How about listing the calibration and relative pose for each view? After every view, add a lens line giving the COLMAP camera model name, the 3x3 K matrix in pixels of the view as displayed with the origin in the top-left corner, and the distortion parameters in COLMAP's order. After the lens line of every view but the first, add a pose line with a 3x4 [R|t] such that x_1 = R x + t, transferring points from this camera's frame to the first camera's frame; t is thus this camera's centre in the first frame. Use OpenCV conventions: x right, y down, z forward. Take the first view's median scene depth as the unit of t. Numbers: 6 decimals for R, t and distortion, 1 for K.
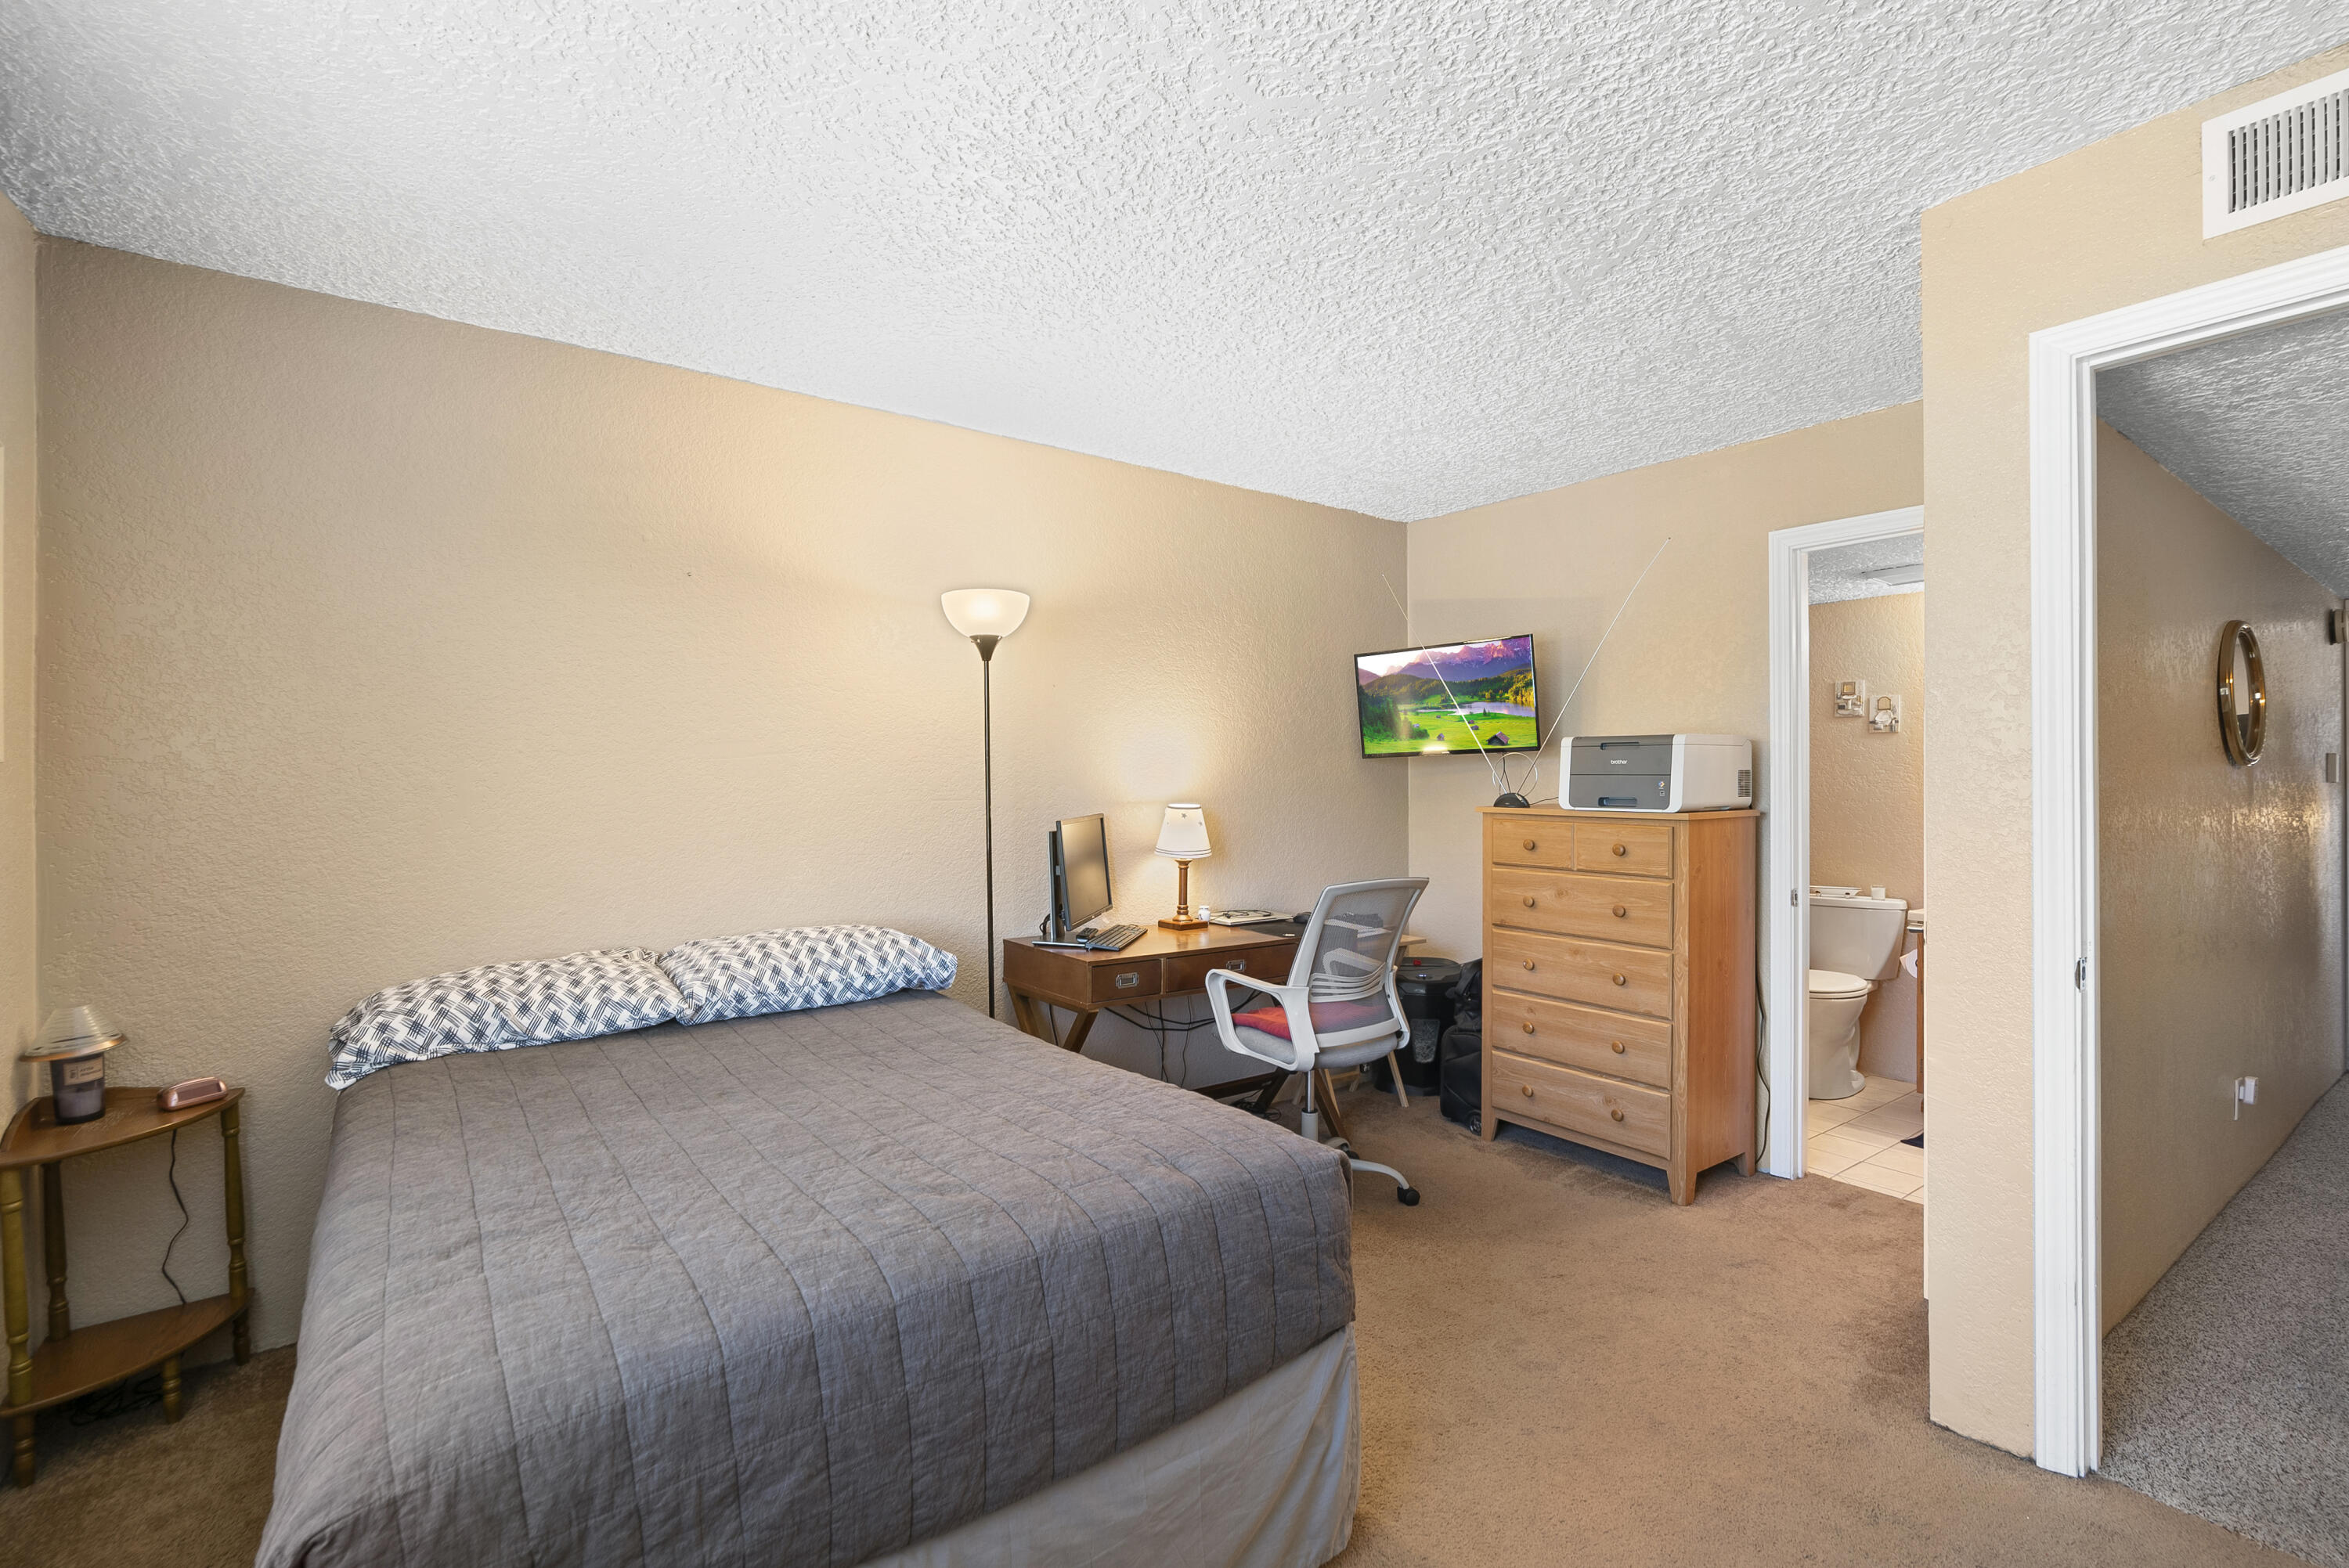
lens RADIAL K [[1086.5, 0, 1174.5], [0, 1086.5, 784.0], [0, 0, 1]] dist [-0.001909, 0.001128]
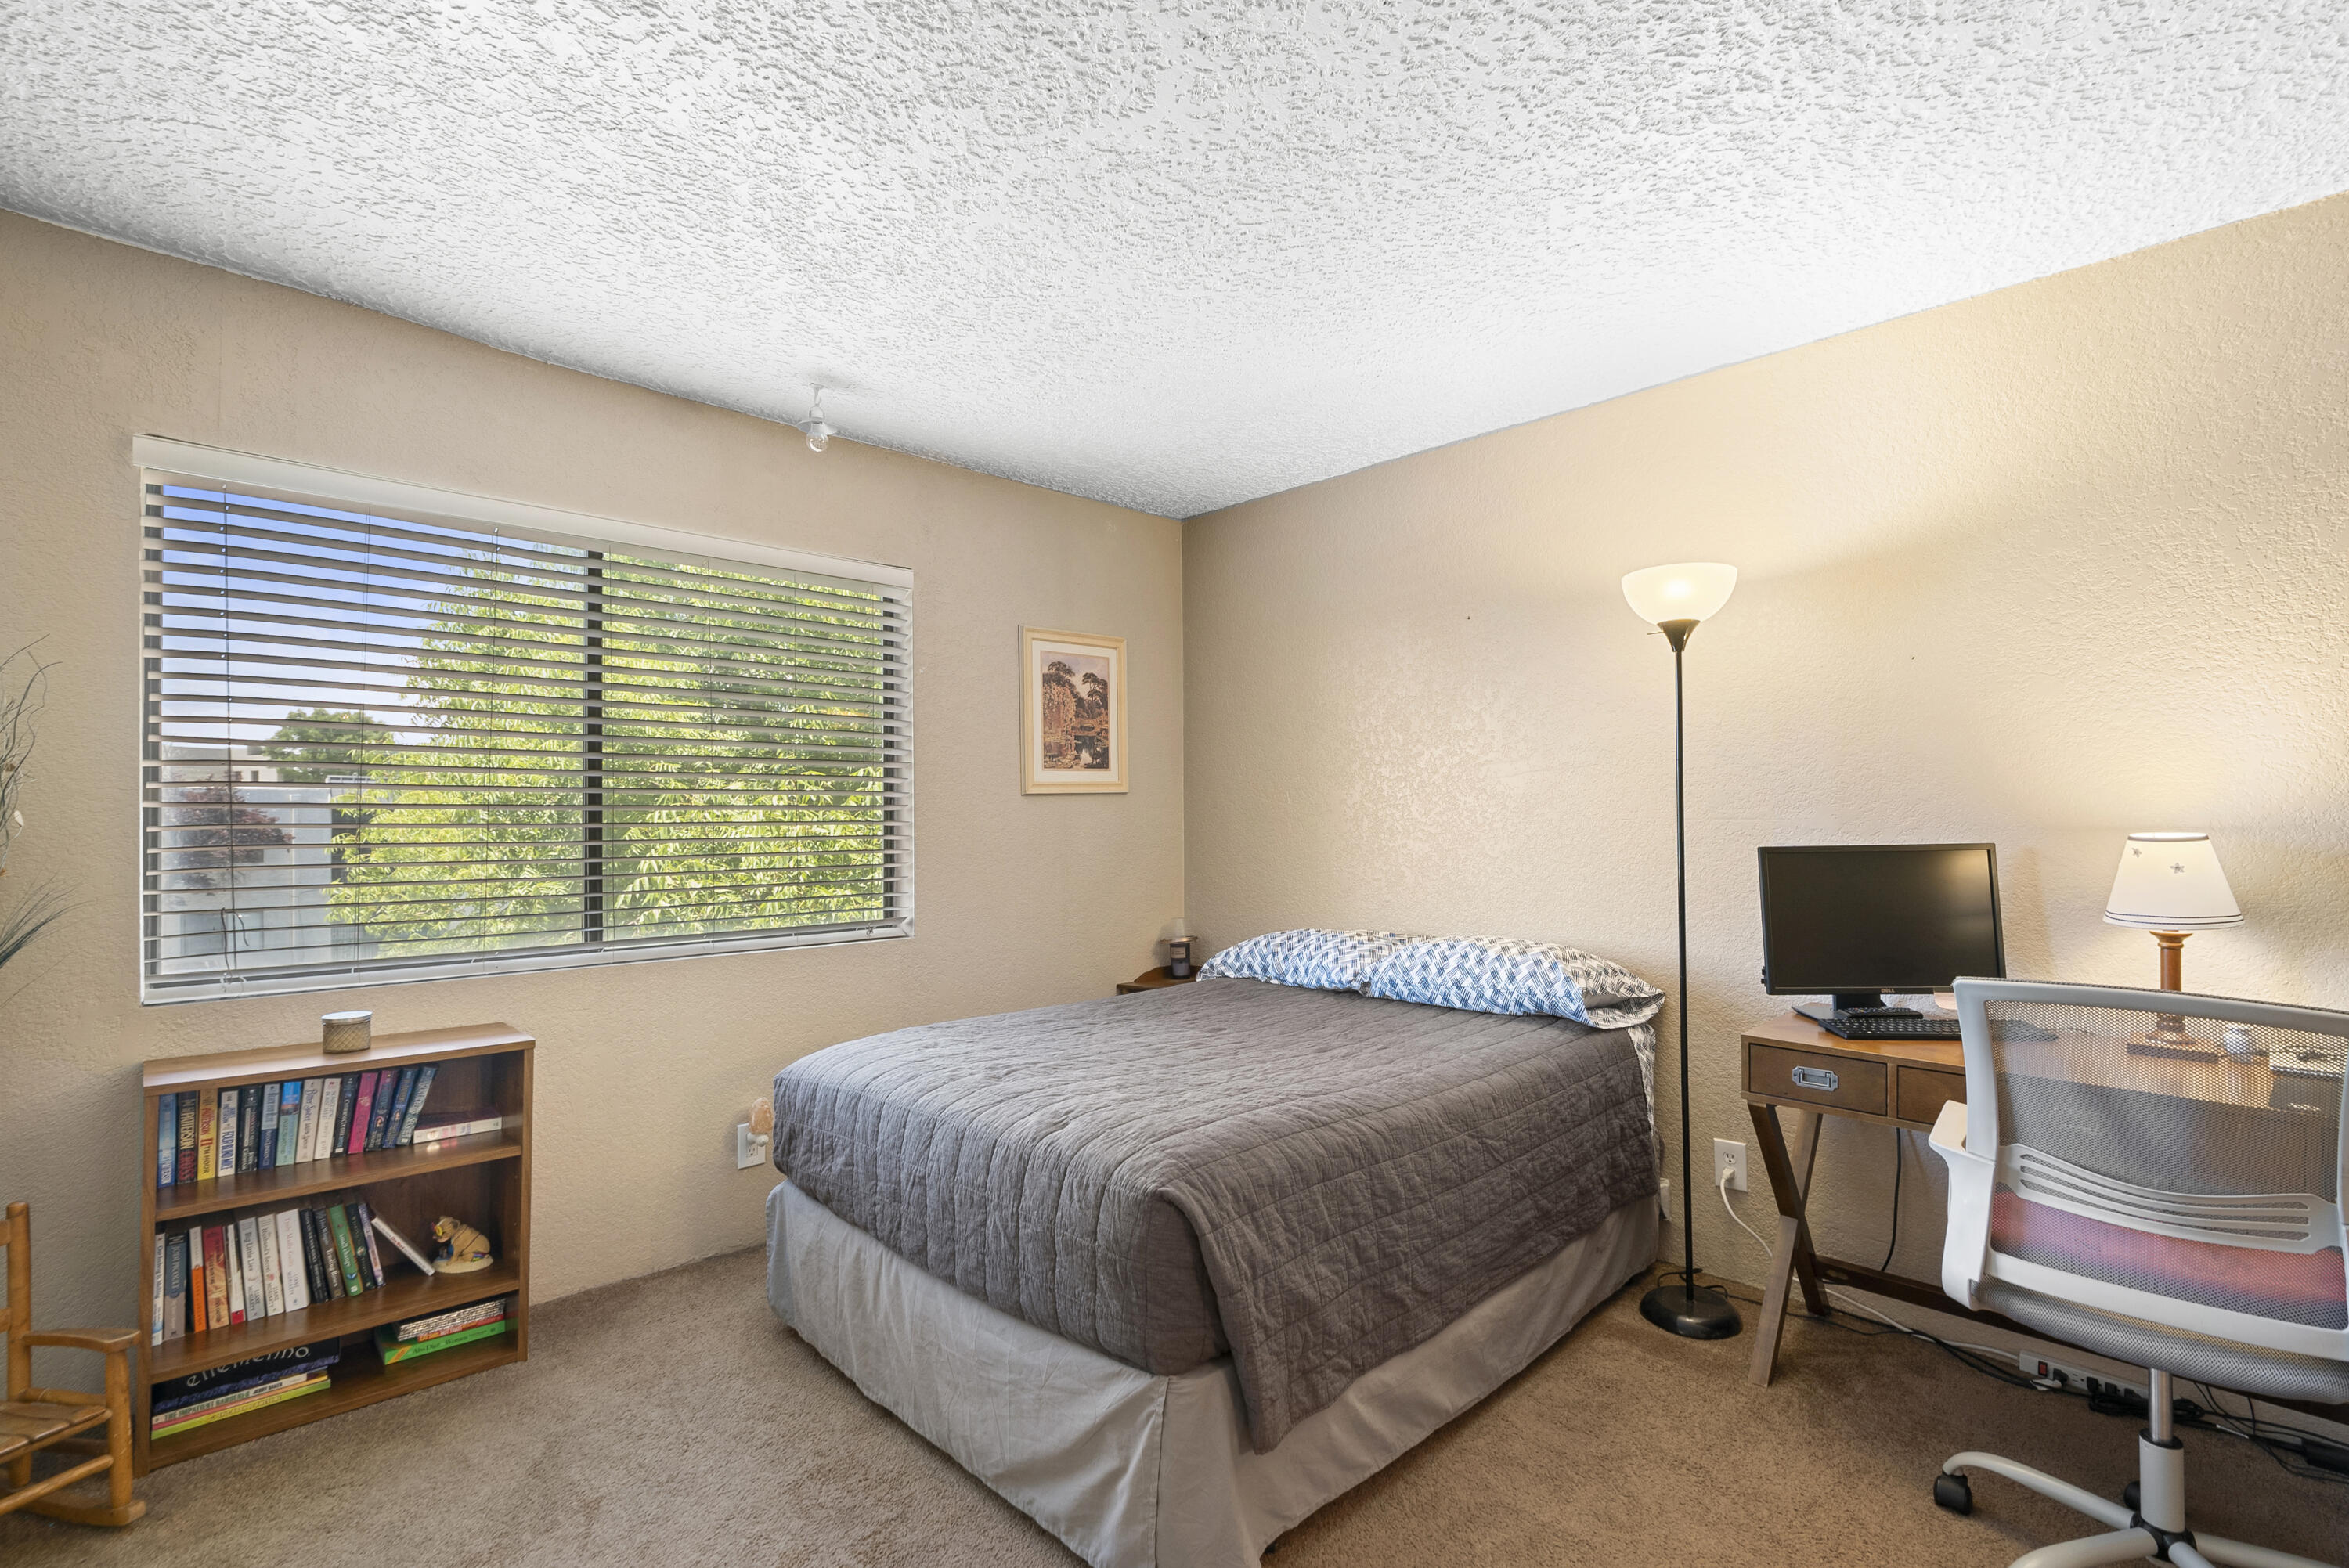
lens RADIAL K [[1106.1, 0, 1139.9], [0, 1106.1, 822.9], [0, 0, 1]] dist [-0.000262, 0.000448]
pose [[0.098502, 0.012485, -0.995058, 0.717998], [0.000924, 0.999920, 0.012637, 0.009565], [0.995136, -0.002164, 0.098483, 0.584166]]
